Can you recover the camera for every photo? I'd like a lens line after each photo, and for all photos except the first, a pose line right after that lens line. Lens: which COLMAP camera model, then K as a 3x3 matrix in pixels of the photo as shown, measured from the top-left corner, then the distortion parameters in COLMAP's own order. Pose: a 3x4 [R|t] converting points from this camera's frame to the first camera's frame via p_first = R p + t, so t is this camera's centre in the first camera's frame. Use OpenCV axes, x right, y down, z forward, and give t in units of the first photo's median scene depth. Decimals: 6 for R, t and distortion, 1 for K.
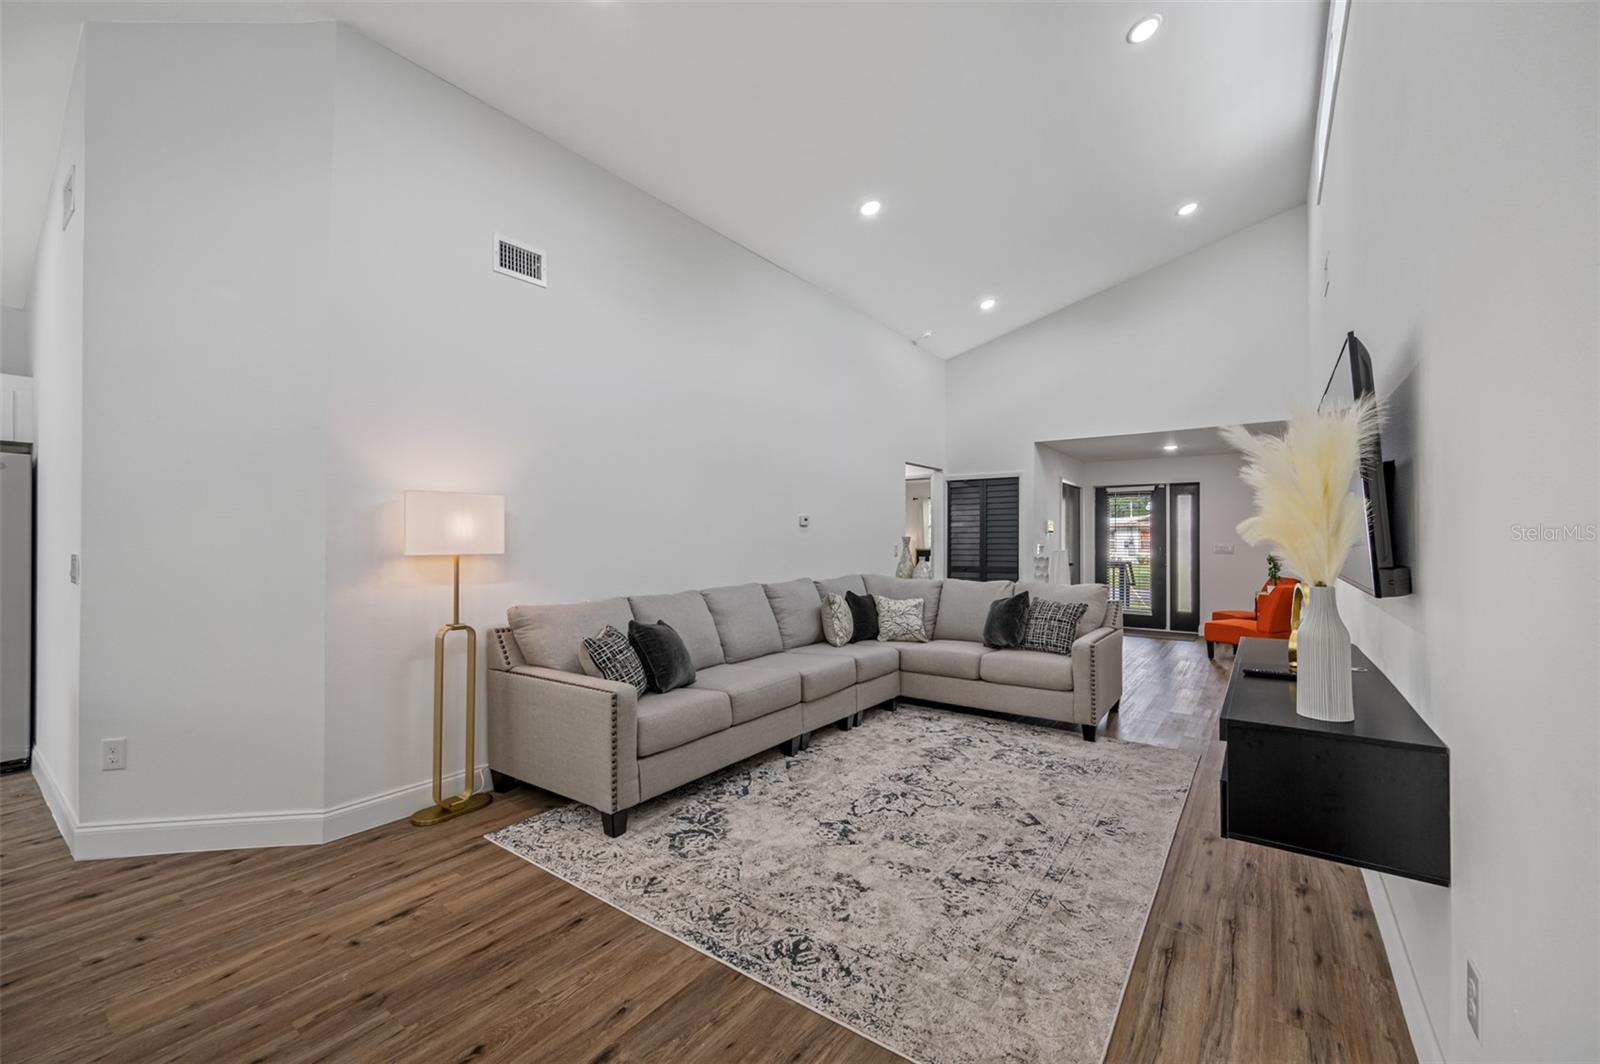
lens RADIAL K [[639.0, 0, 803.1], [0, 639.0, 538.6], [0, 0, 1]] dist [0.001016, -0.000664]
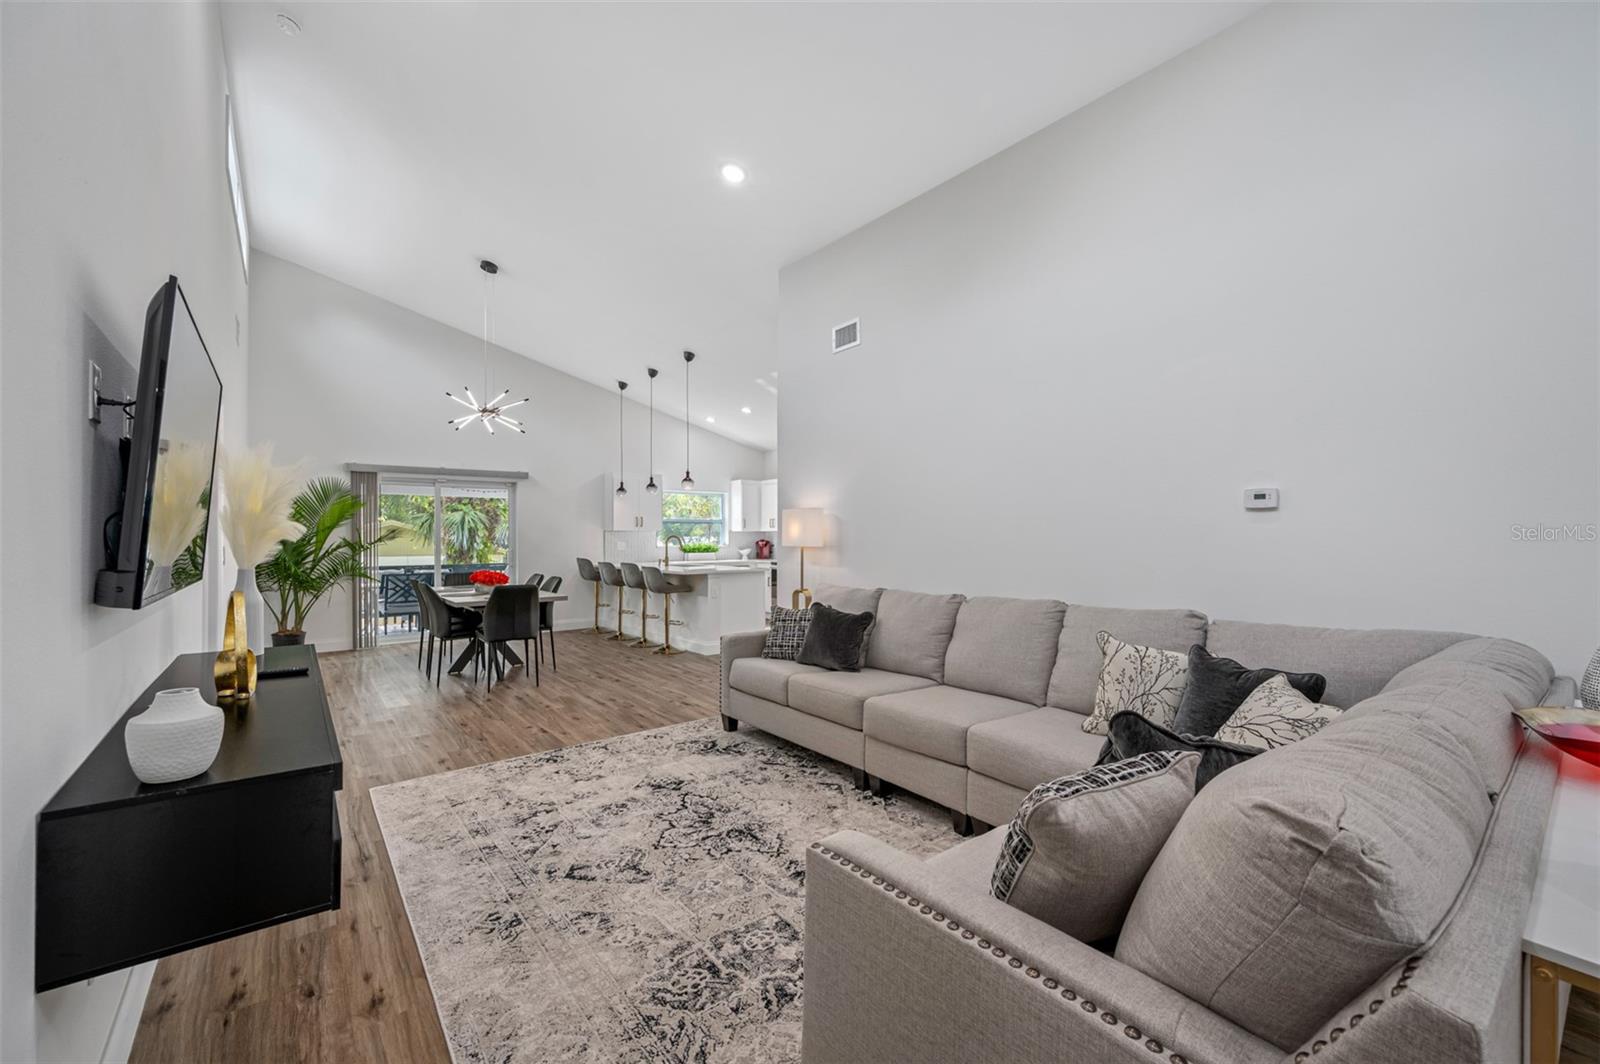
lens RADIAL K [[639.0, 0, 798.1], [0, 639.0, 528.5], [0, 0, 1]] dist [0.001016, -0.000664]
pose [[-0.266496, -0.011619, -0.963766, 1.020008], [0.002619, 0.999915, -0.012778, 0.001331], [0.963833, -0.005929, -0.266443, 1.406337]]
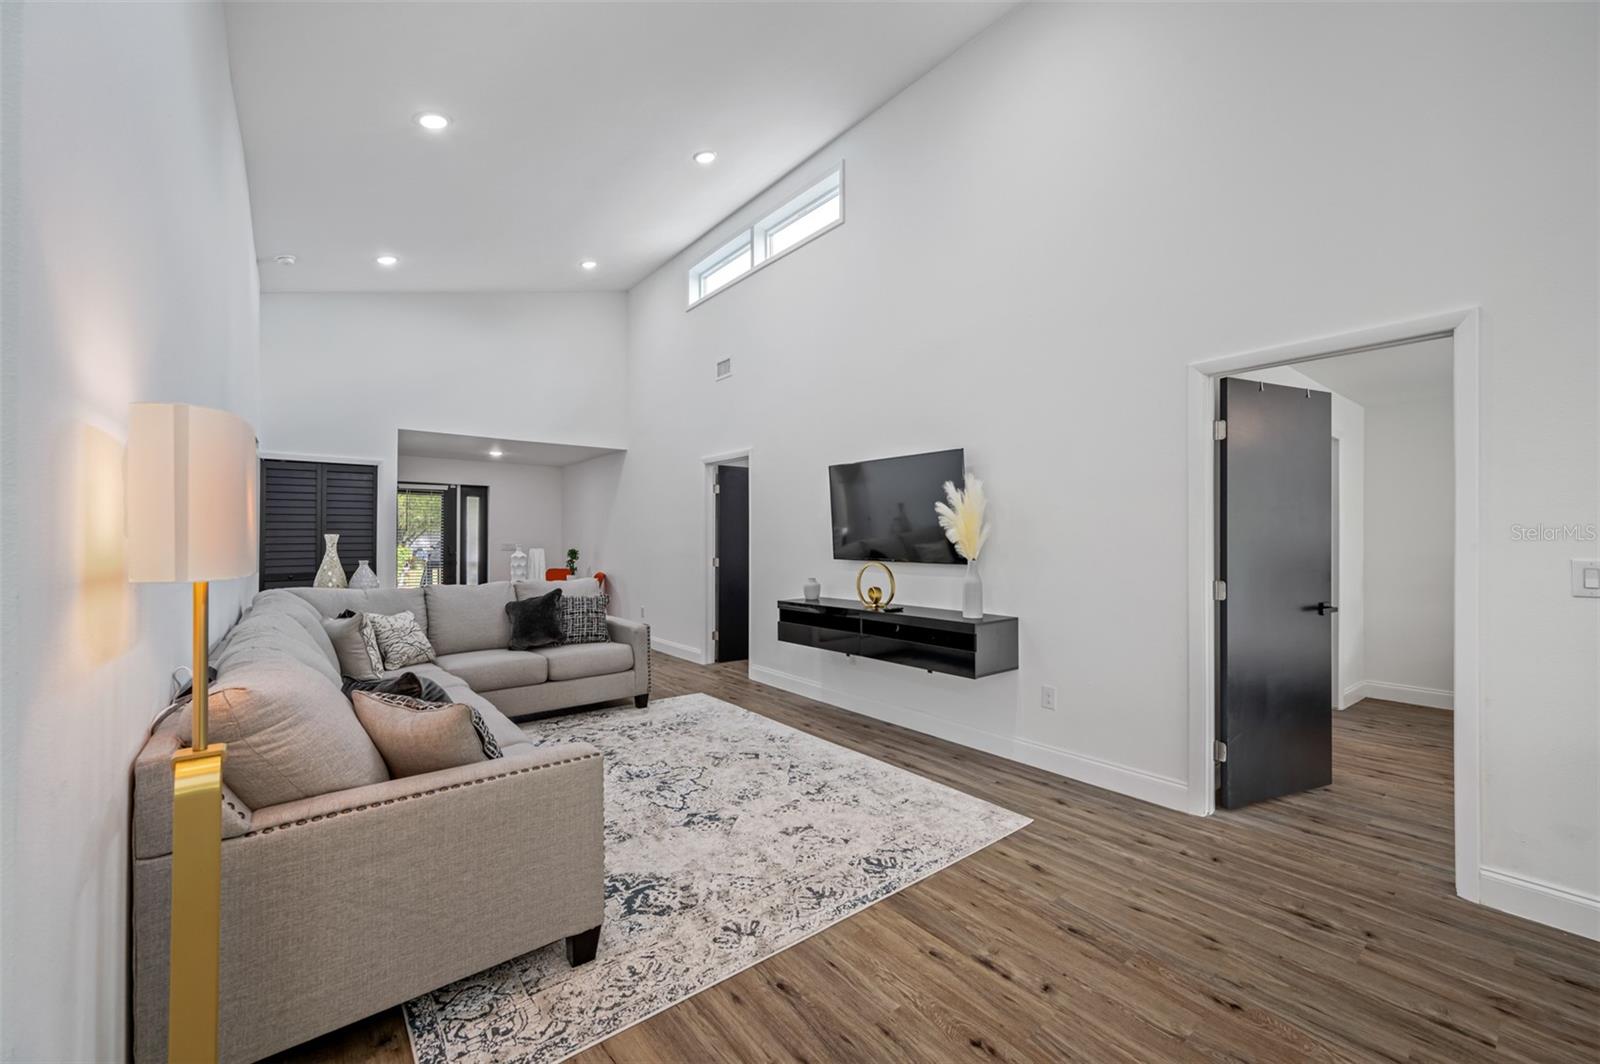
lens RADIAL K [[639.0, 0, 801.8], [0, 639.0, 538.1], [0, 0, 1]] dist [0.001016, -0.000664]
pose [[0.263632, 0.001647, 0.964622, -0.817292], [-0.003239, 0.999994, -0.000823, 0.000151], [-0.964618, -0.002907, 0.263636, 0.524335]]
